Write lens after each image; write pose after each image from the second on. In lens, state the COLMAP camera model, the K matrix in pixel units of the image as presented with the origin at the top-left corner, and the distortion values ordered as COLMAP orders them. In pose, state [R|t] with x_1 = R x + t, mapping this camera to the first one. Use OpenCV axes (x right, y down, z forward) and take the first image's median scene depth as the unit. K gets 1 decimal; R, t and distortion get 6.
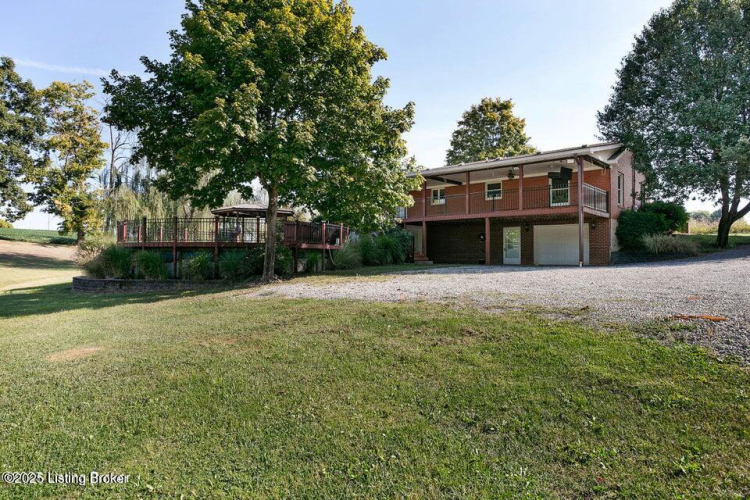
lens RADIAL K [[474.7, 0, 375.0], [0, 474.7, 251.1], [0, 0, 1]] dist [0.020585, 0.001210]
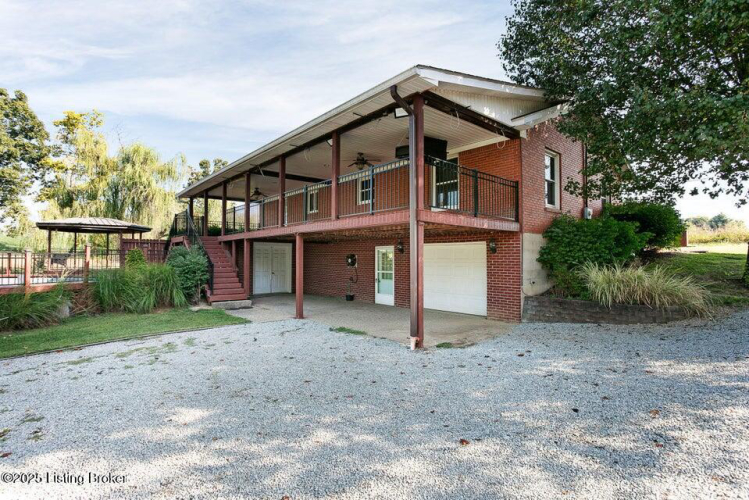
lens RADIAL K [[365.0, 0, 374.5], [0, 365.0, 250.8], [0, 0, 1]] dist [-0.004373, -0.000444]
pose [[0.991480, -0.004903, -0.130167, 0.377318], [0.004770, 0.999988, -0.001336, -0.047972], [0.130172, 0.000704, 0.991491, 0.570787]]
